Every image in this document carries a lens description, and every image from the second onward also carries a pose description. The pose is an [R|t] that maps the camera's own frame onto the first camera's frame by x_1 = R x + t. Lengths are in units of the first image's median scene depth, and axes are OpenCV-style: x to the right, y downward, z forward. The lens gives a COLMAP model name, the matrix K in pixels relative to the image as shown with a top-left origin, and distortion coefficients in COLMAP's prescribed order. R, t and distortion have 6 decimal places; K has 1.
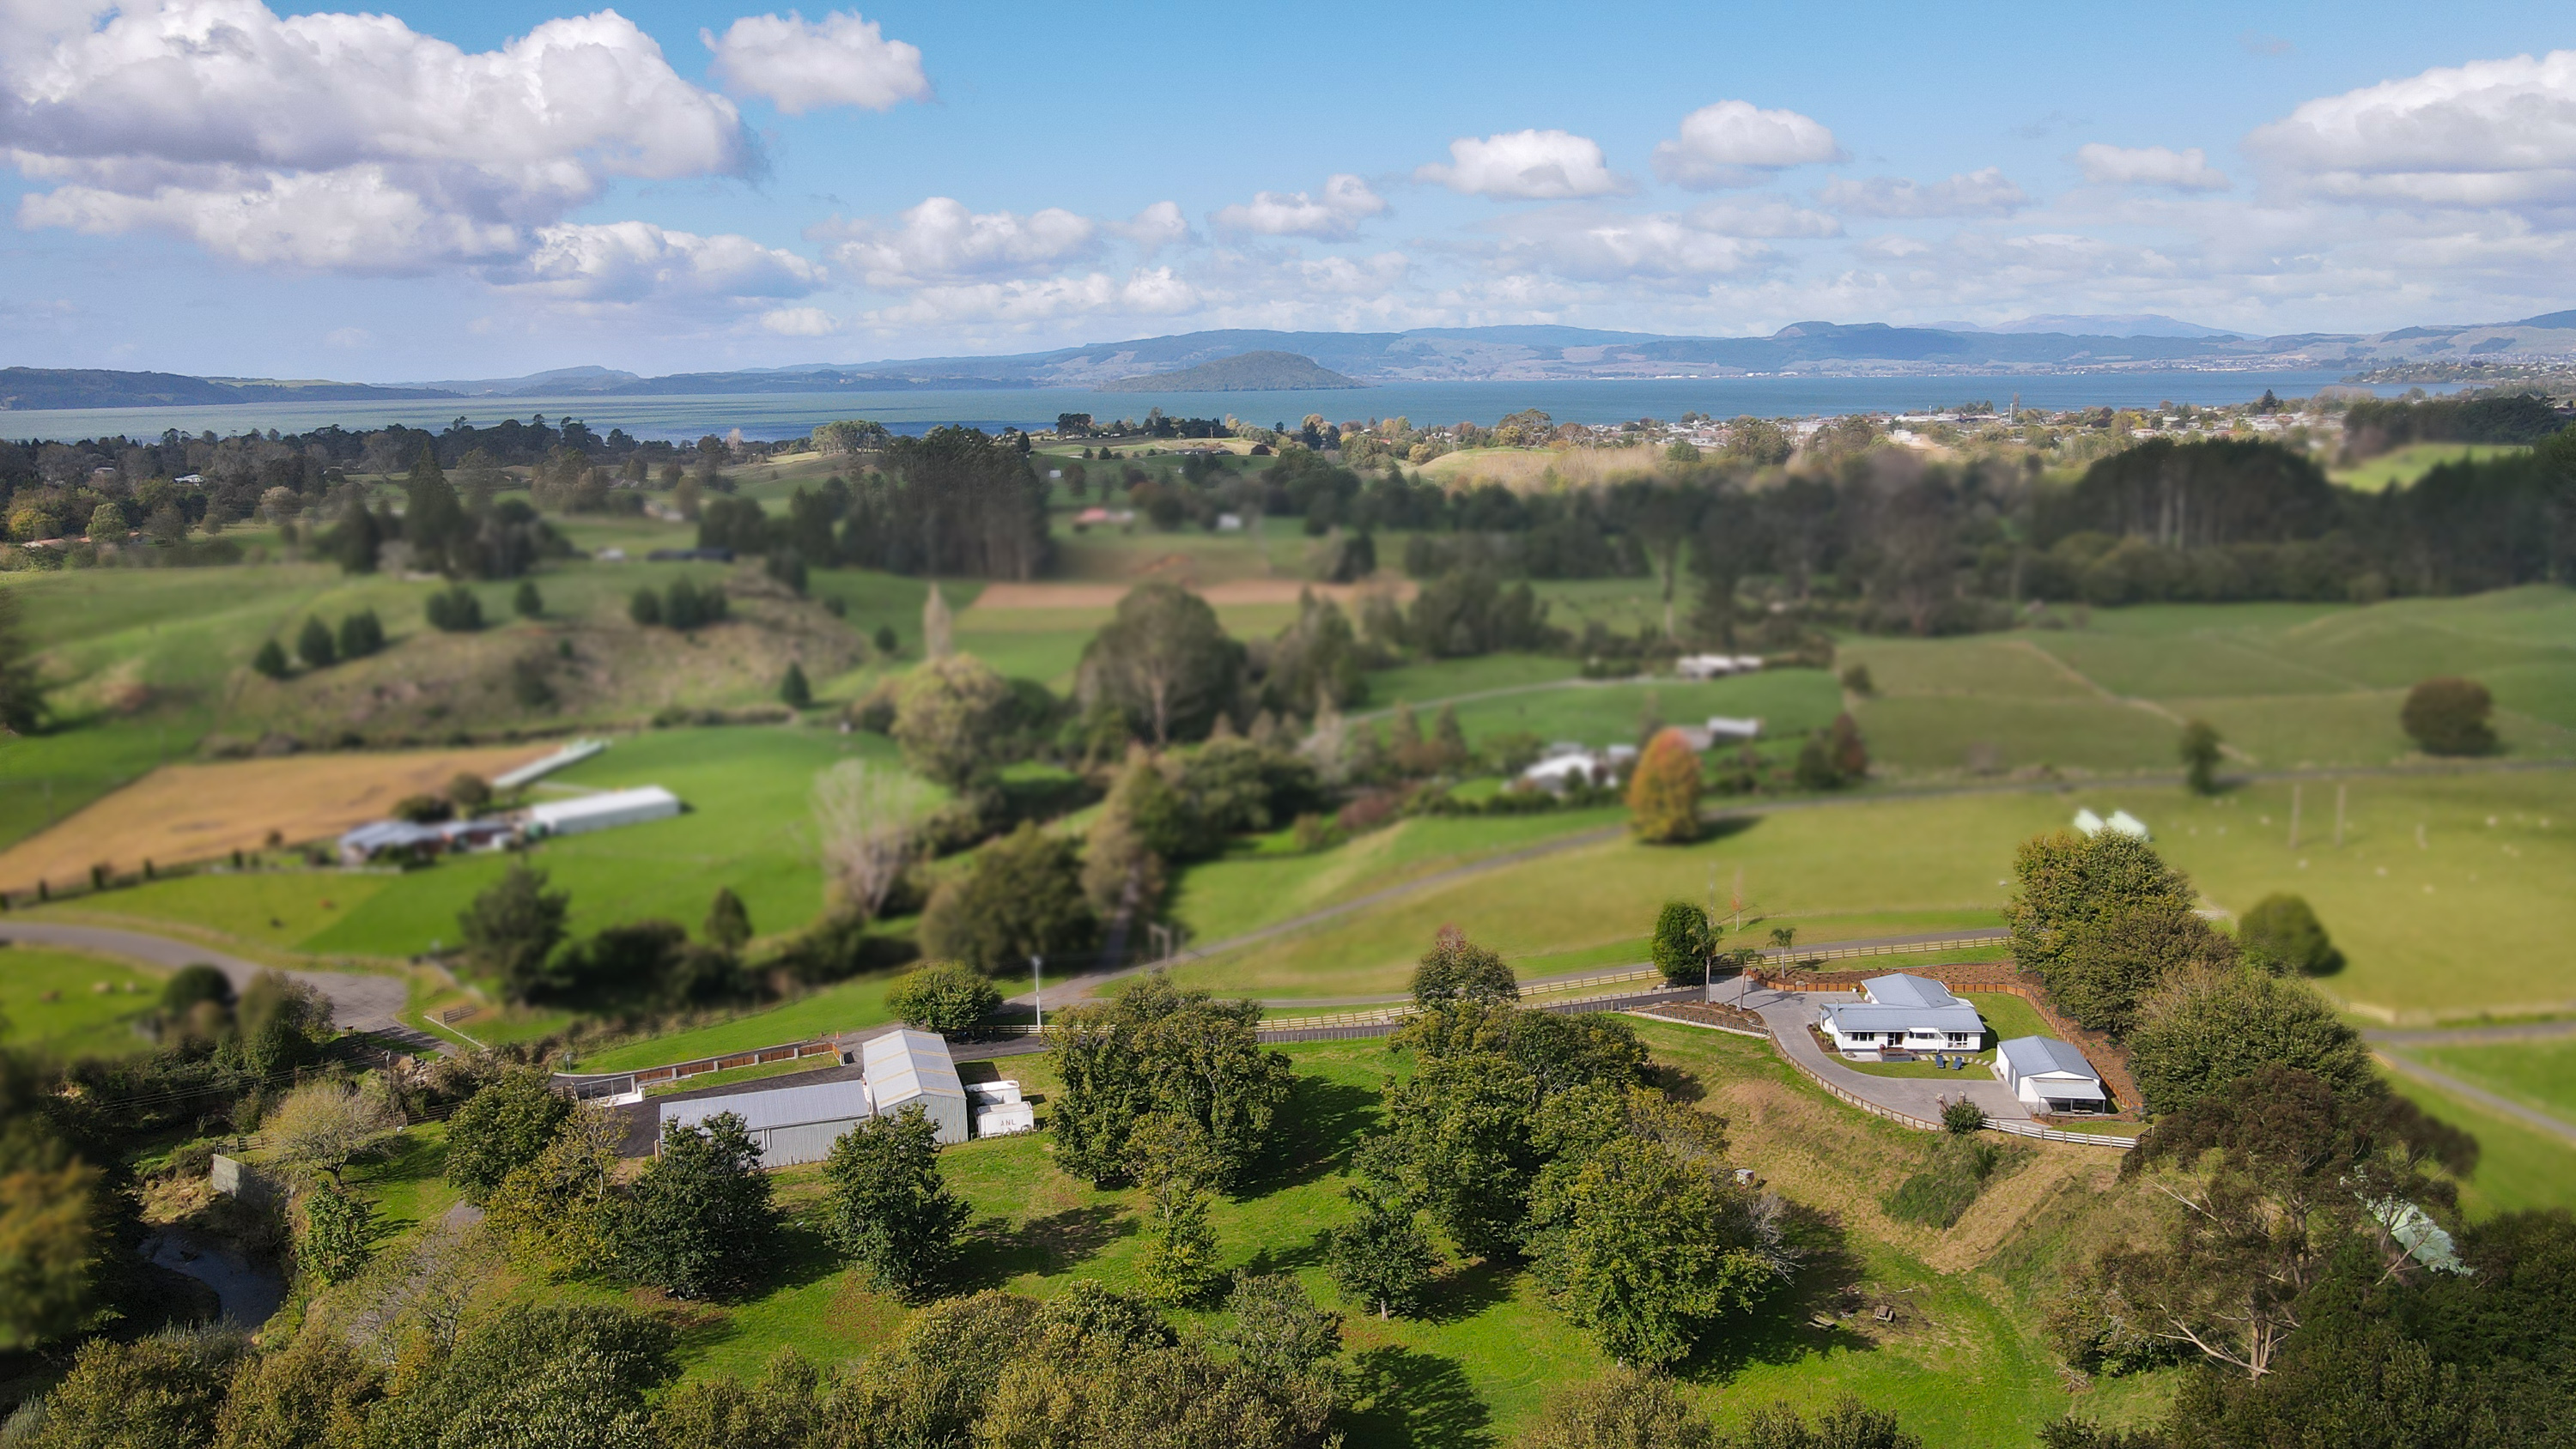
lens RADIAL K [[1946.1, 0, 1288.0], [0, 1946.1, 724.5], [0, 0, 1]] dist [0.005228, 0.056762]
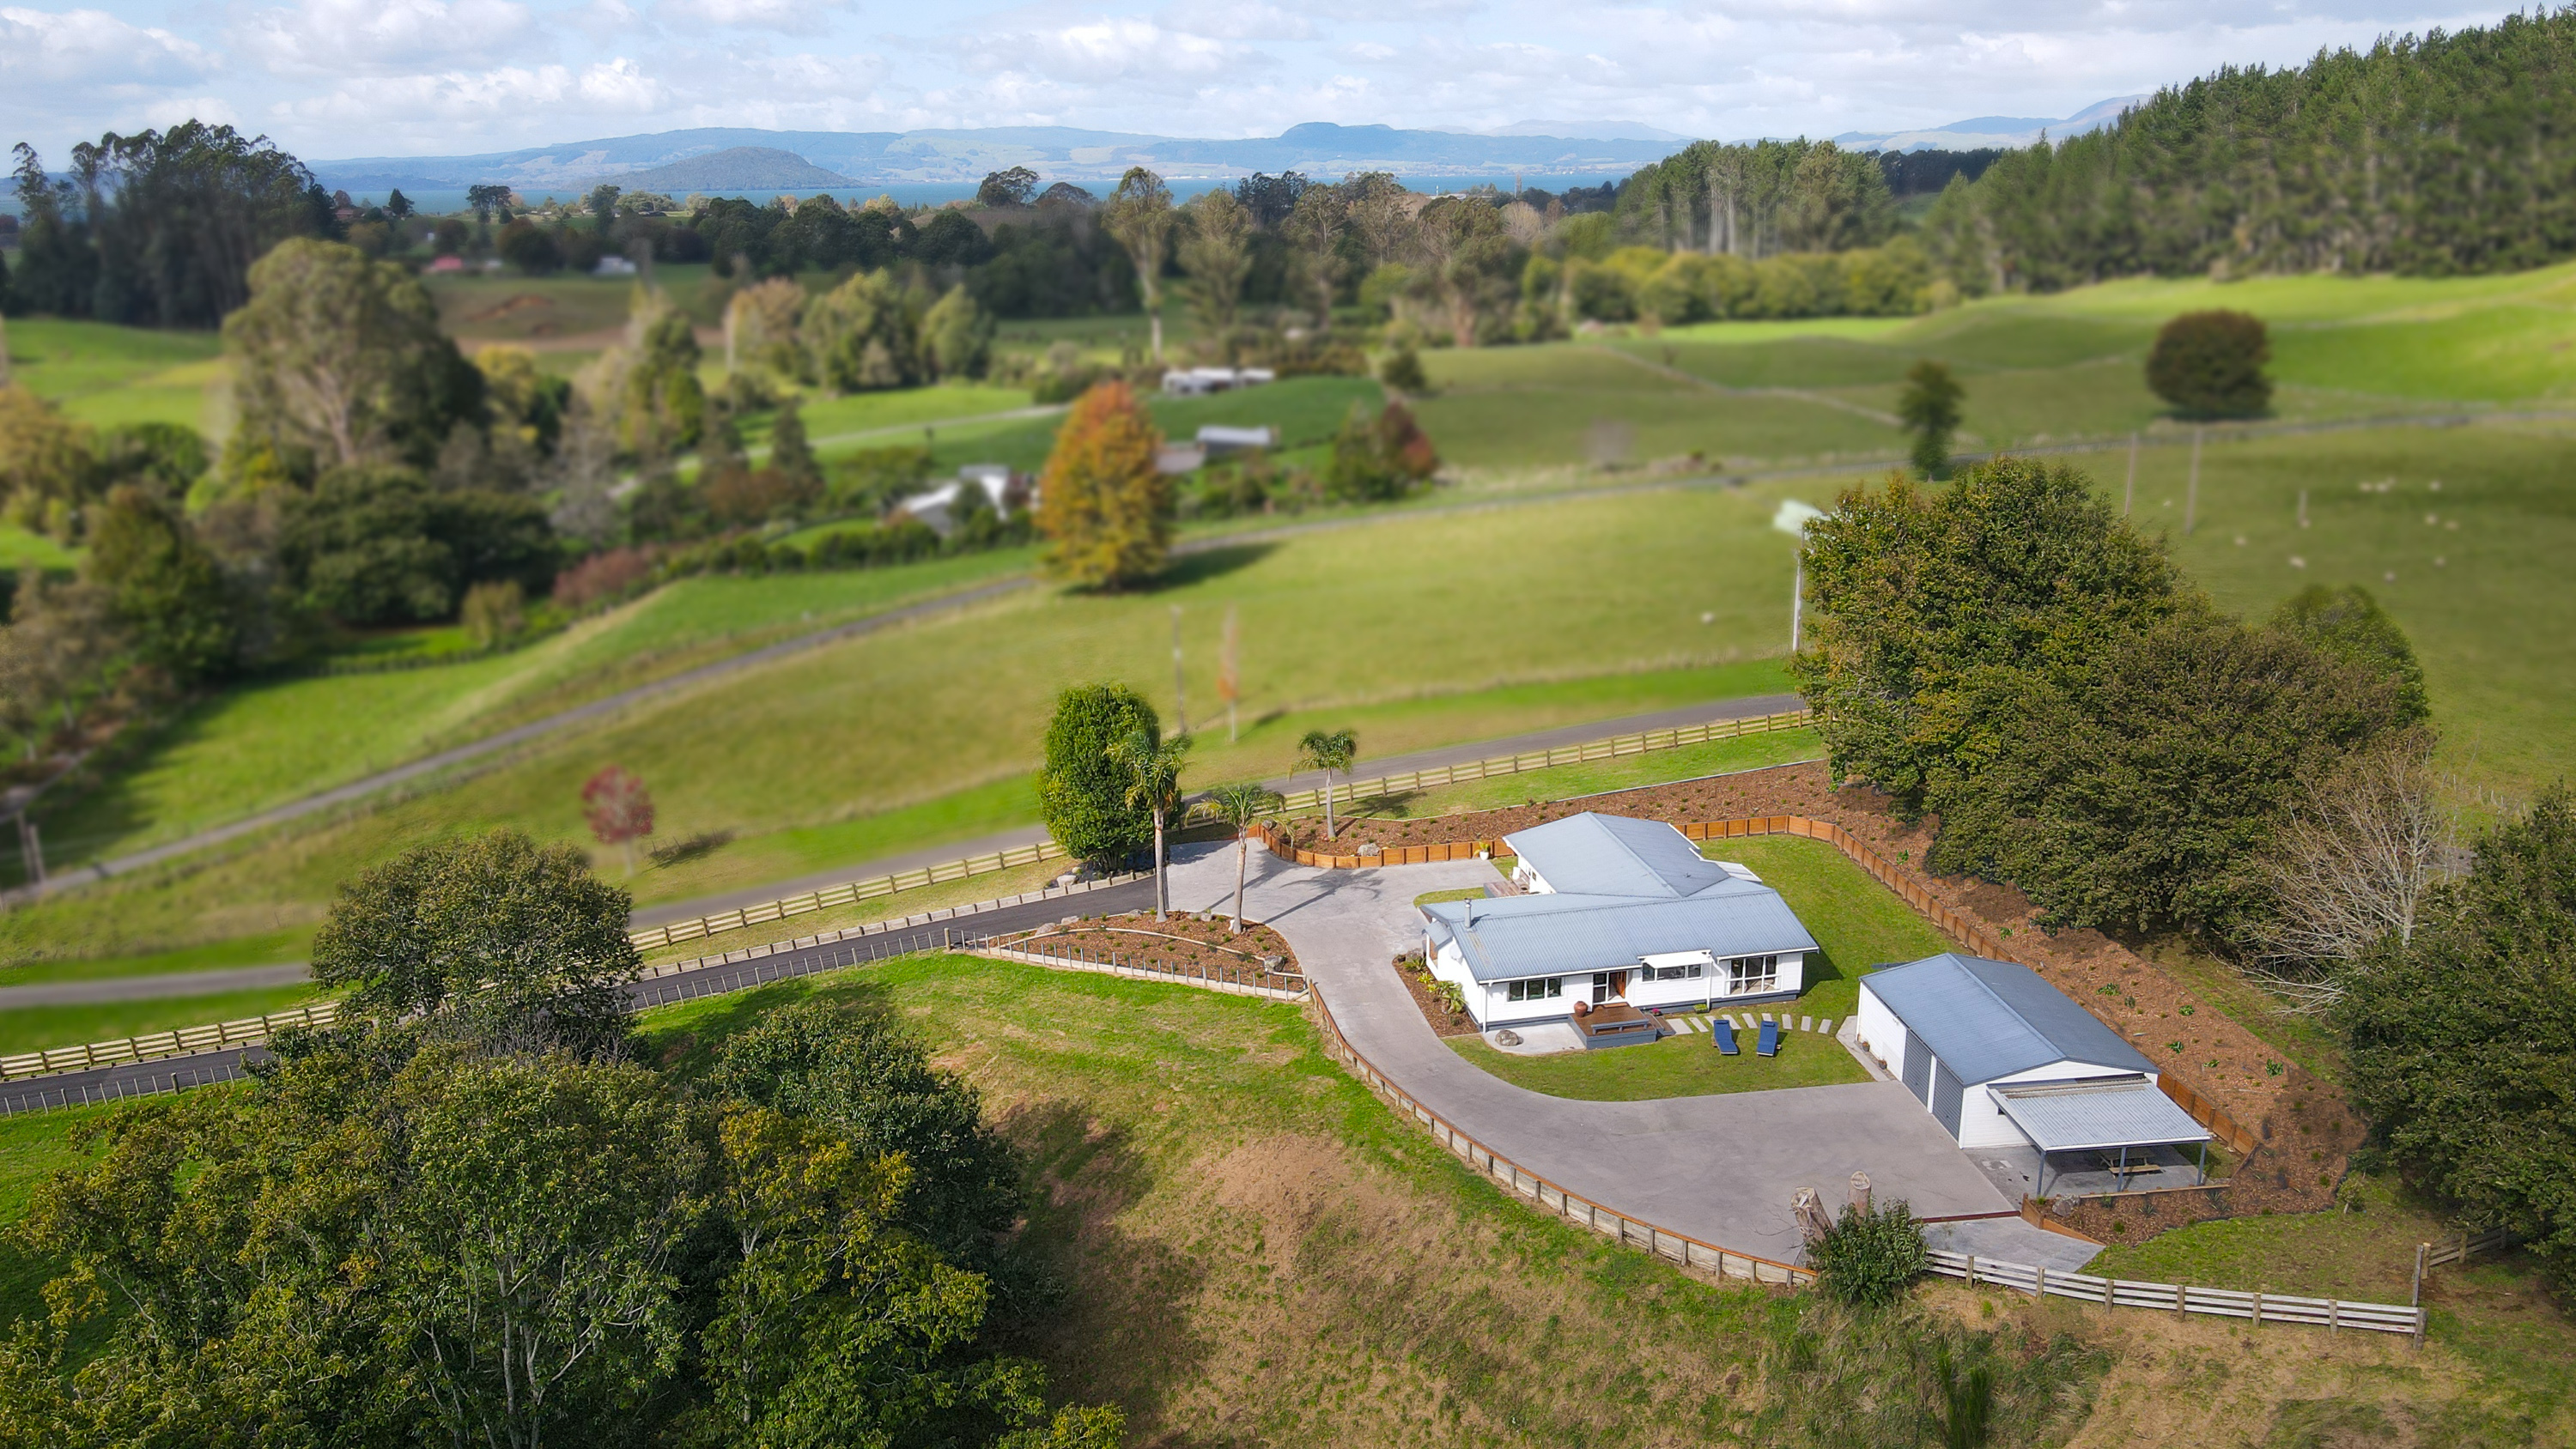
lens RADIAL K [[1946.1, 0, 1288.0], [0, 1946.1, 724.5], [0, 0, 1]] dist [0.005228, 0.056762]
pose [[0.970462, -0.067396, 0.231651, 0.129227], [0.045354, 0.994033, 0.099203, 0.053303], [-0.236955, -0.085766, 0.967728, 0.517387]]
